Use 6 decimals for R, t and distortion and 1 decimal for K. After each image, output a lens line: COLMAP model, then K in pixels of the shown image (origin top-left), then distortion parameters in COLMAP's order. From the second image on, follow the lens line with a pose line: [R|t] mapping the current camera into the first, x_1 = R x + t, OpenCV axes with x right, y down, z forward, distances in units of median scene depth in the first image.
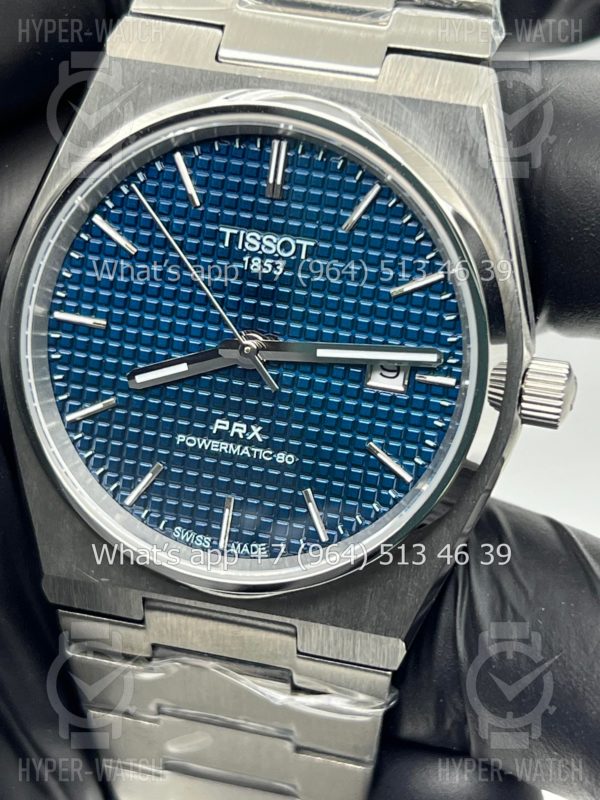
lens RADIAL K [[1853.4, 0, 307.0], [0, 1853.4, 413.4], [0, 0, 1]] dist [0.188497, 0.000000]
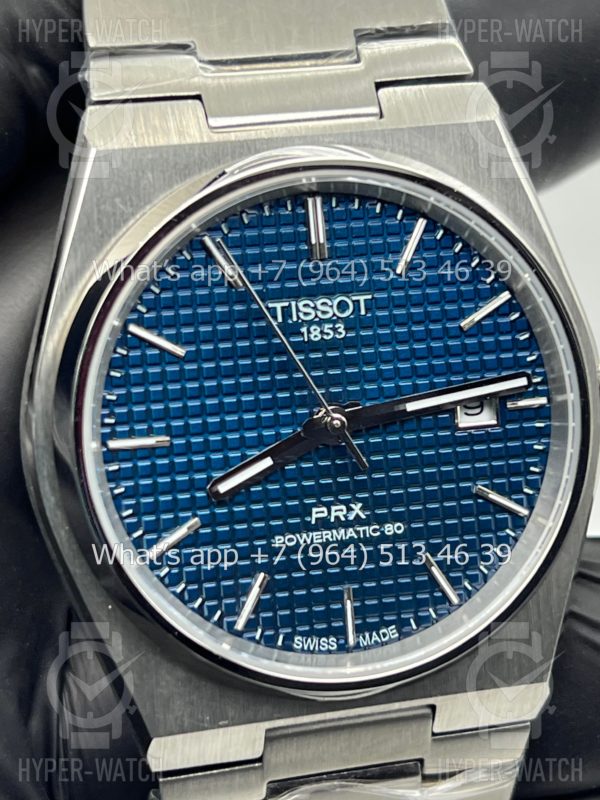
lens RADIAL K [[1853.4, 0, 300.0], [0, 1853.4, 393.2], [0, 0, 1]] dist [0.188497, 0.000000]
pose [[0.891280, -0.243810, 0.382329, -0.390347], [0.272159, 0.962024, -0.020974, -0.033941], [-0.362696, 0.122748, 0.923788, 0.153513]]
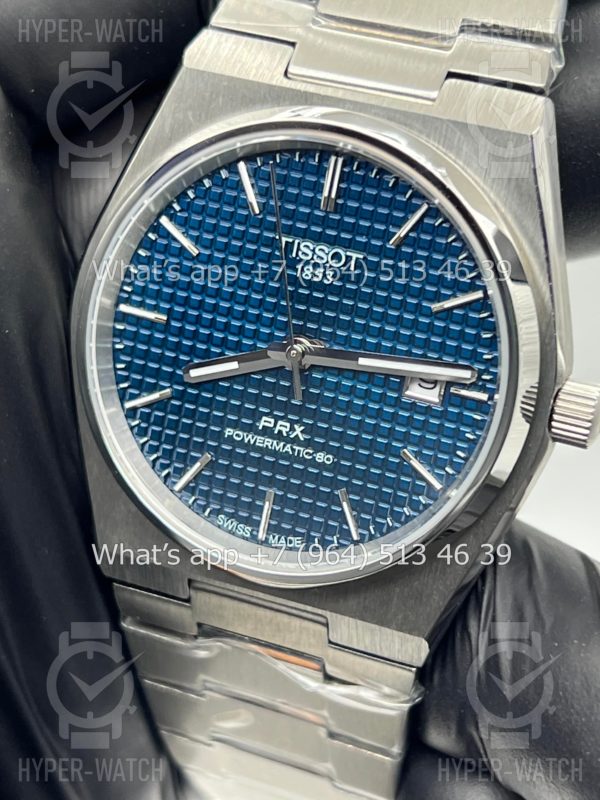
lens RADIAL K [[1853.4, 0, 302.4], [0, 1853.4, 403.8], [0, 0, 1]] dist [0.188497, 0.000000]
pose [[0.991378, 0.068714, -0.111569, 0.090949], [-0.067139, 0.997585, 0.017815, -0.024341], [0.112524, -0.010171, 0.993597, -0.044662]]
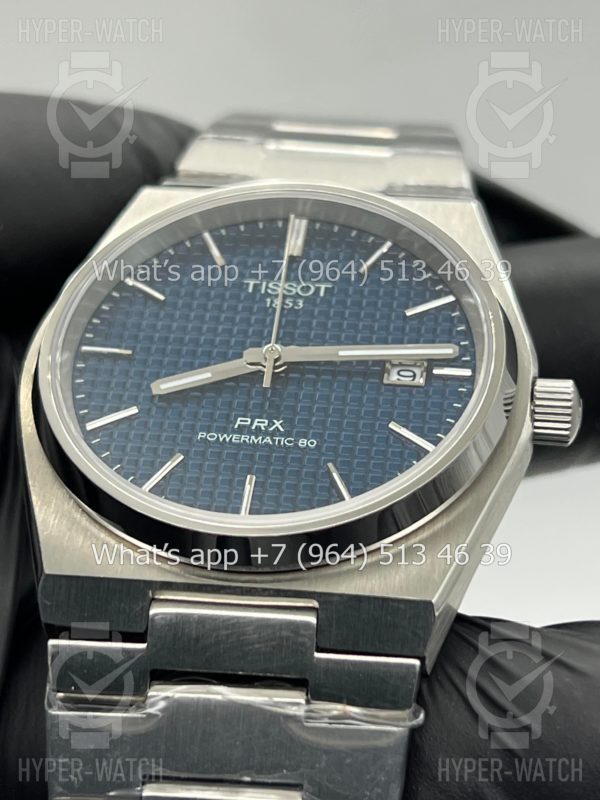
lens RADIAL K [[1853.4, 0, 293.9], [0, 1853.4, 402.8], [0, 0, 1]] dist [0.188497, 0.000000]
pose [[0.993019, 0.067659, 0.096625, -0.117669], [0.021821, 0.699642, -0.714161, 0.727042], [-0.115922, 0.711283, 0.693281, 0.286666]]
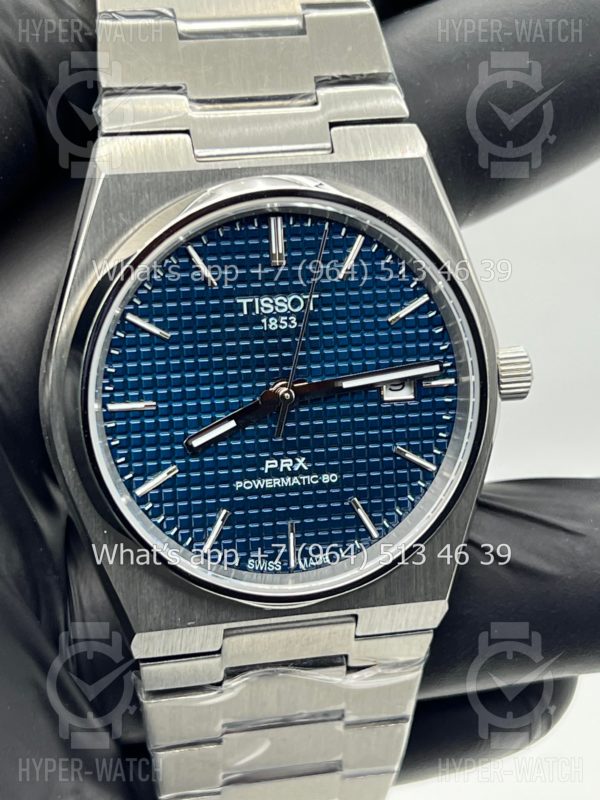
lens RADIAL K [[1853.4, 0, 295.7], [0, 1853.4, 396.8], [0, 0, 1]] dist [0.188497, 0.000000]
pose [[0.900073, -0.237272, 0.365474, -0.449225], [0.236368, 0.970481, 0.047936, -0.087384], [-0.366059, 0.043240, 0.929587, -0.090471]]
